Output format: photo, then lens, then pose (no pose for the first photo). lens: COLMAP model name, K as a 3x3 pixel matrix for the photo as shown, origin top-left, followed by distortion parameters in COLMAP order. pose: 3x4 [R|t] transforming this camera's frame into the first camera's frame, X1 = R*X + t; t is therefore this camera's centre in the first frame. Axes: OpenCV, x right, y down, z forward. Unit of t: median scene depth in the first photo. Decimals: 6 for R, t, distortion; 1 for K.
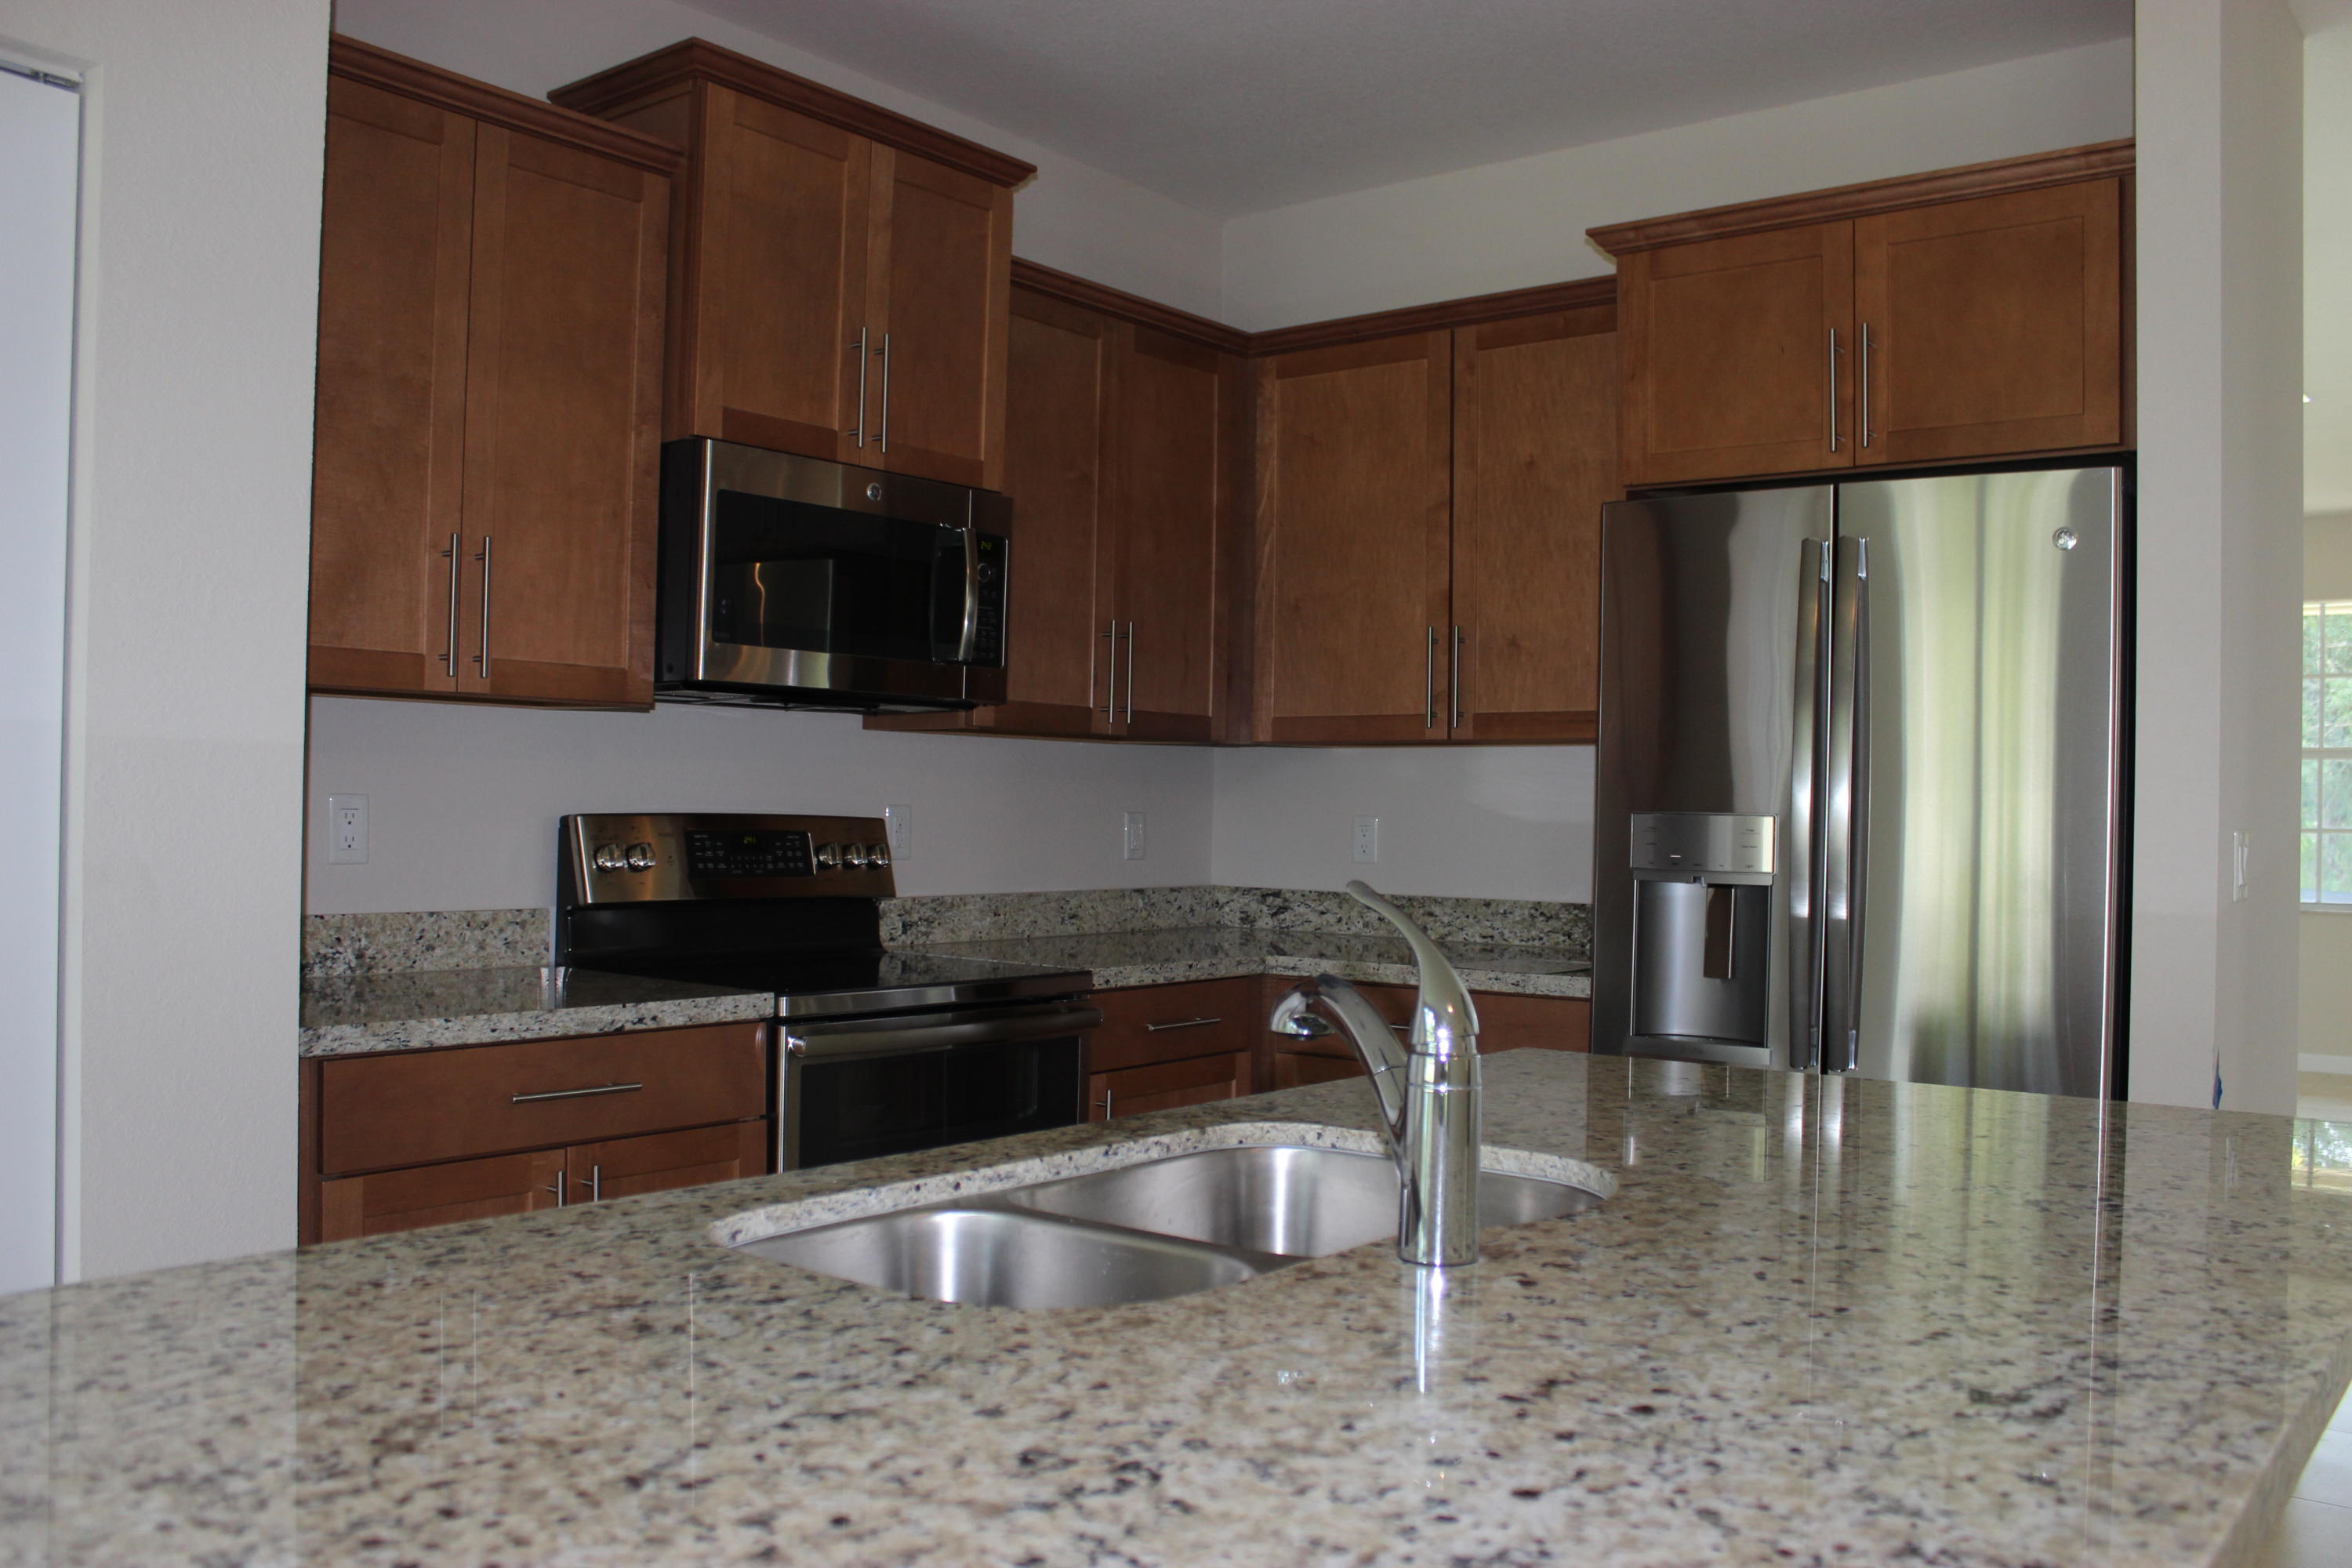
lens RADIAL K [[1976.5, 0, 1171.5], [0, 1976.5, 844.9], [0, 0, 1]] dist [-0.214282, 0.174471]
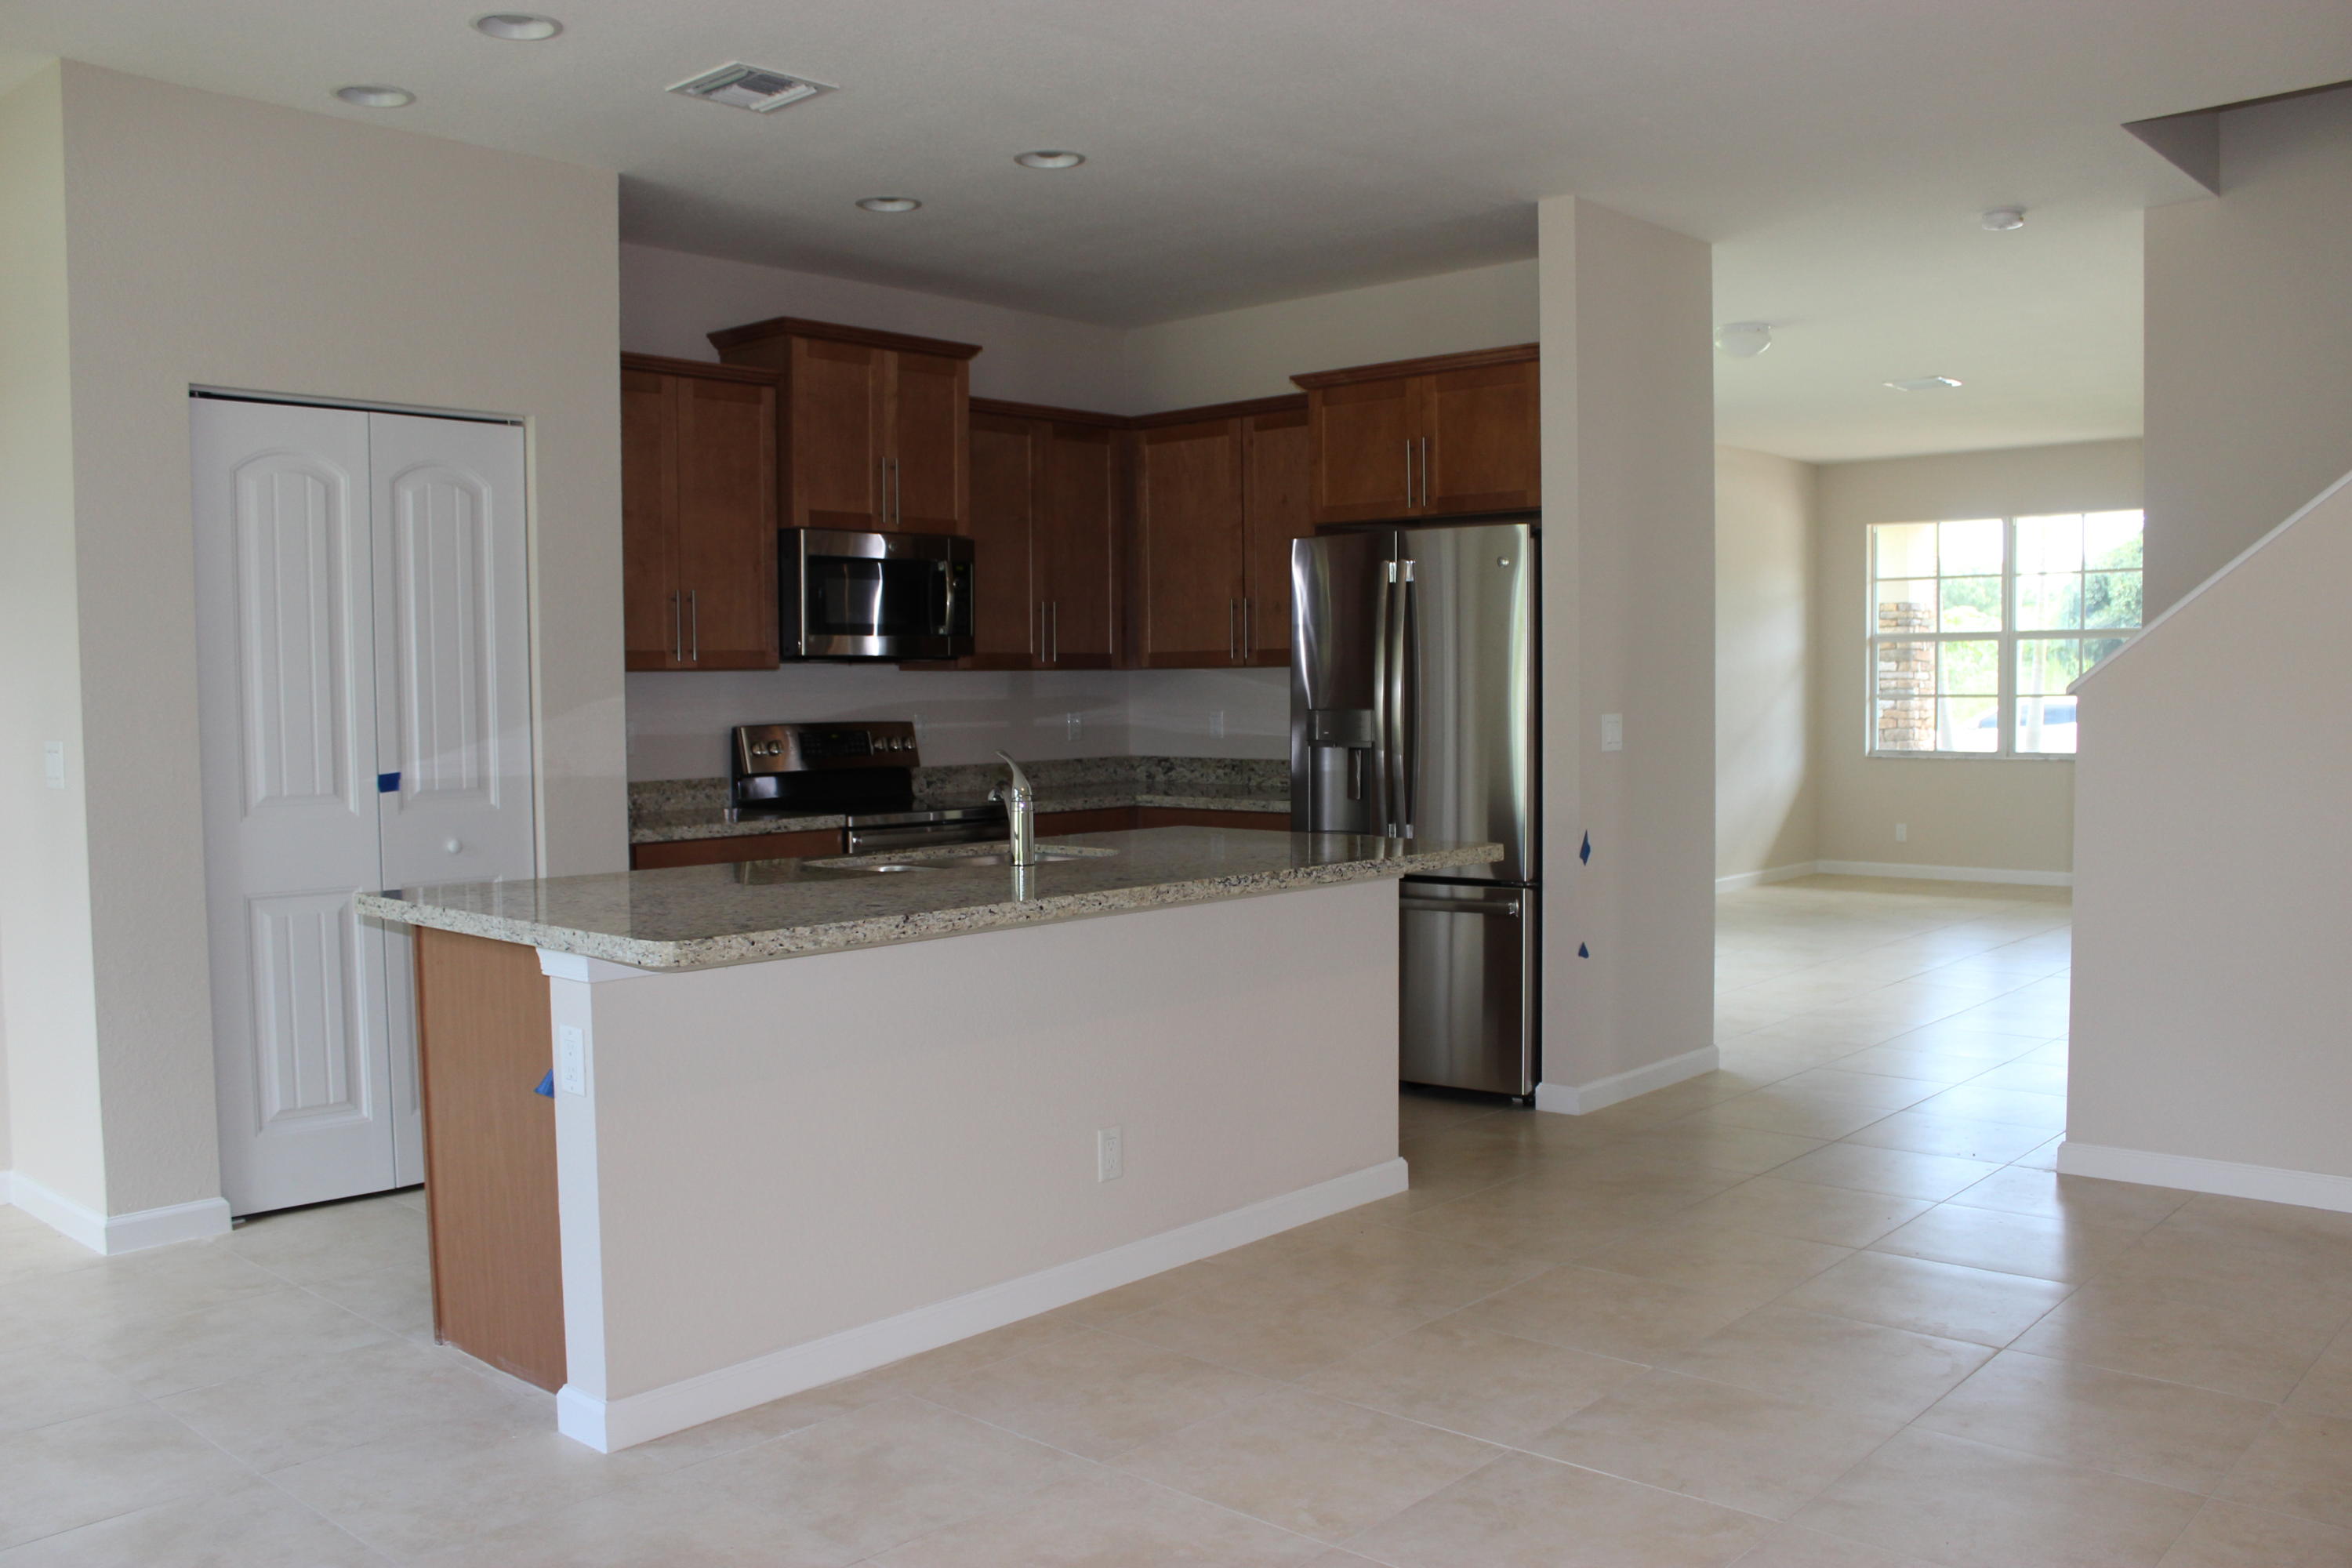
lens RADIAL K [[1976.5, 0, 1171.5], [0, 1976.5, 844.9], [0, 0, 1]] dist [-0.214282, 0.174471]
pose [[0.997875, -0.023539, -0.060754, 0.212713], [0.027256, 0.997759, 0.061105, -0.005599], [0.059179, -0.062631, 0.996281, -0.831471]]
